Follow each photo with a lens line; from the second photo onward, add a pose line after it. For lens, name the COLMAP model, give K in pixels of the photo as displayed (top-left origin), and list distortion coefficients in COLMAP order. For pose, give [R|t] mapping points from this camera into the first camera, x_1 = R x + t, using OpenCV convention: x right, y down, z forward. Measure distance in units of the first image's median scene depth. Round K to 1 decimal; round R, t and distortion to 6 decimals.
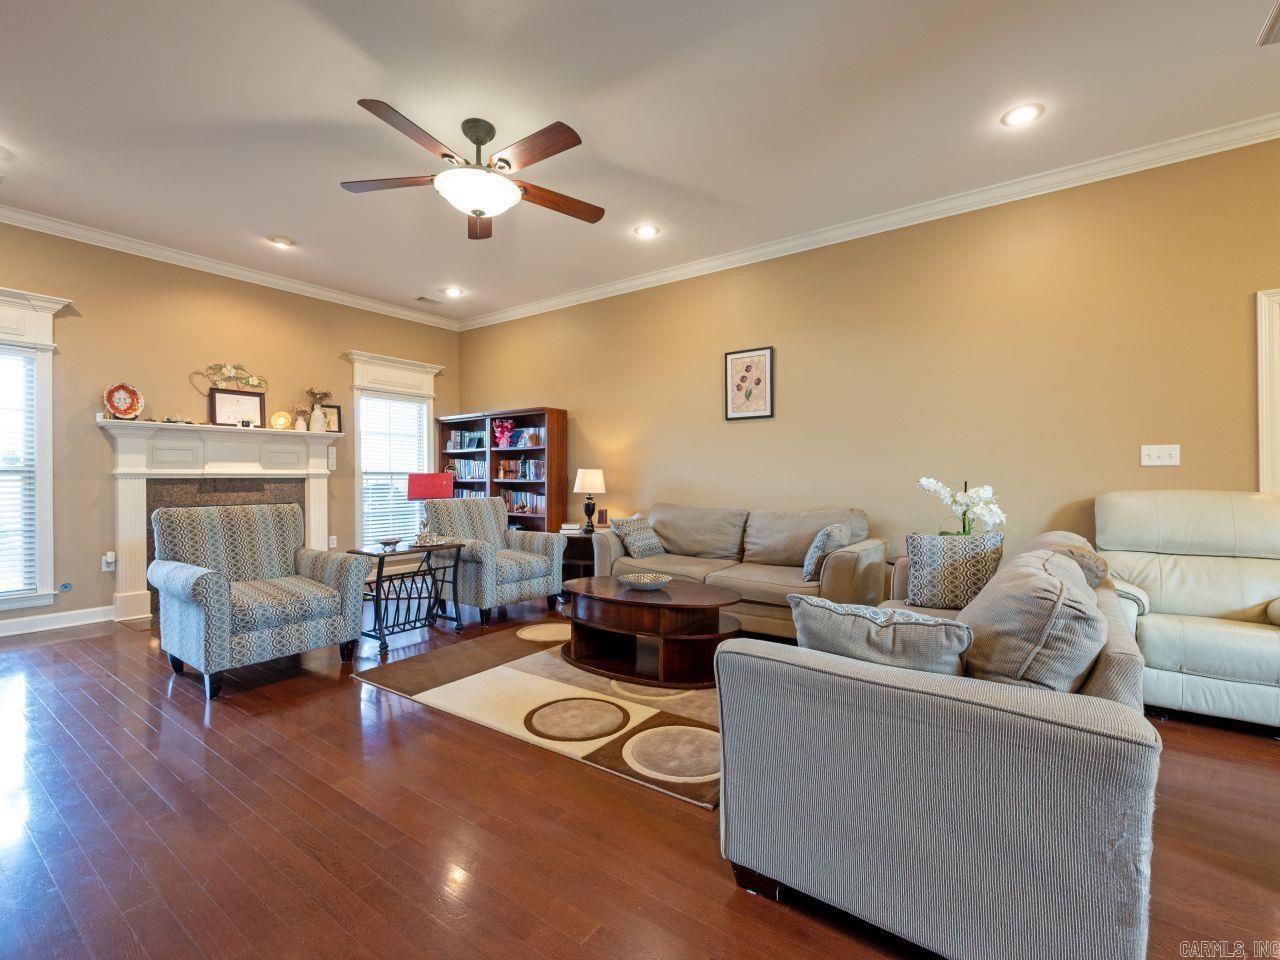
lens RADIAL K [[593.7, 0, 662.7], [0, 593.7, 474.8], [0, 0, 1]] dist [0.001832, 0.001311]
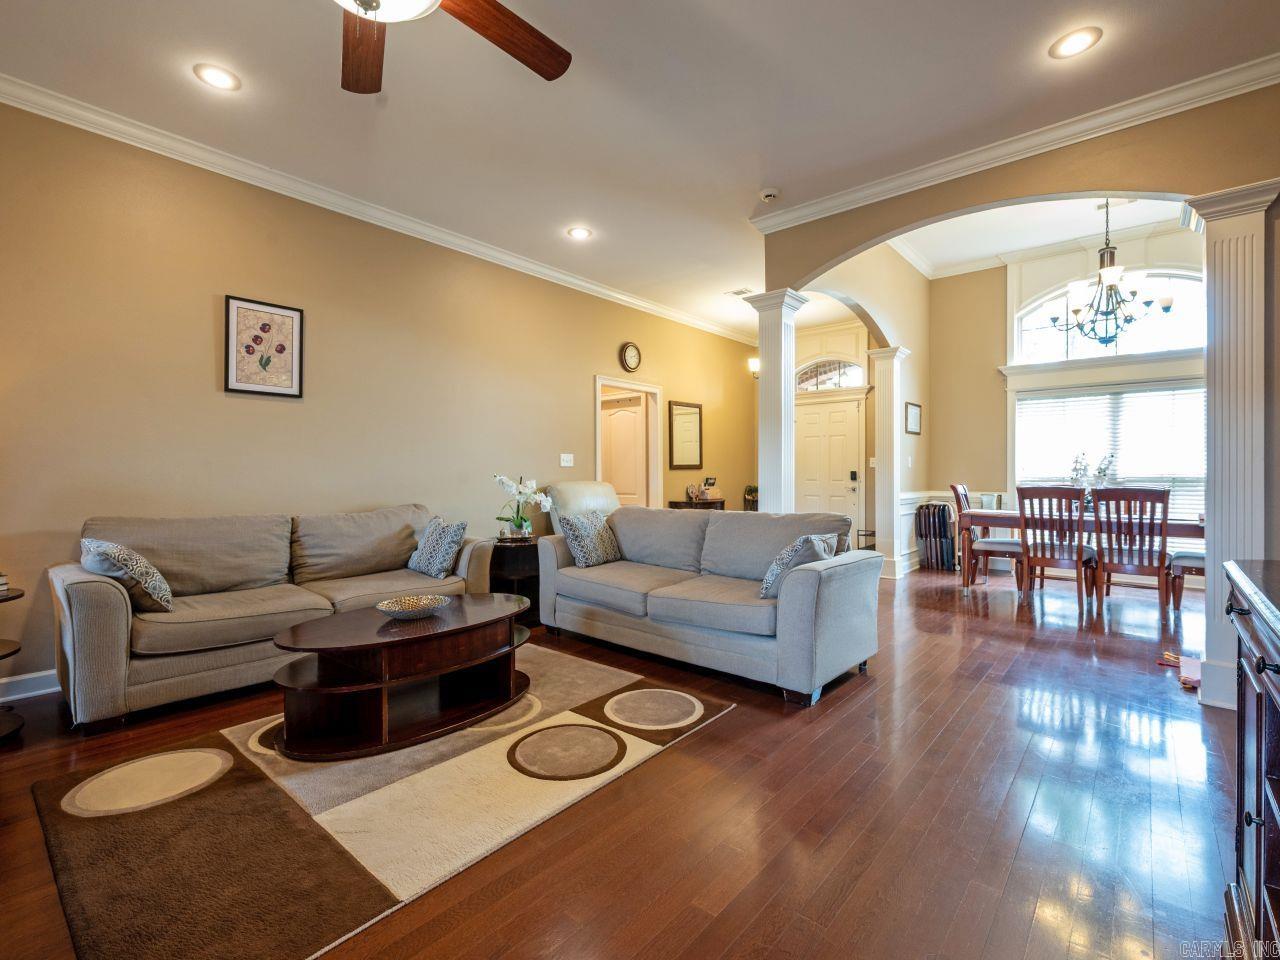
lens RADIAL K [[593.7, 0, 644.2], [0, 593.7, 472.6], [0, 0, 1]] dist [0.001832, 0.001311]
pose [[0.073142, 0.001655, 0.997320, -0.635326], [-0.004771, 0.999988, -0.001309, 0.002854], [-0.997310, -0.004663, 0.073149, 0.523825]]
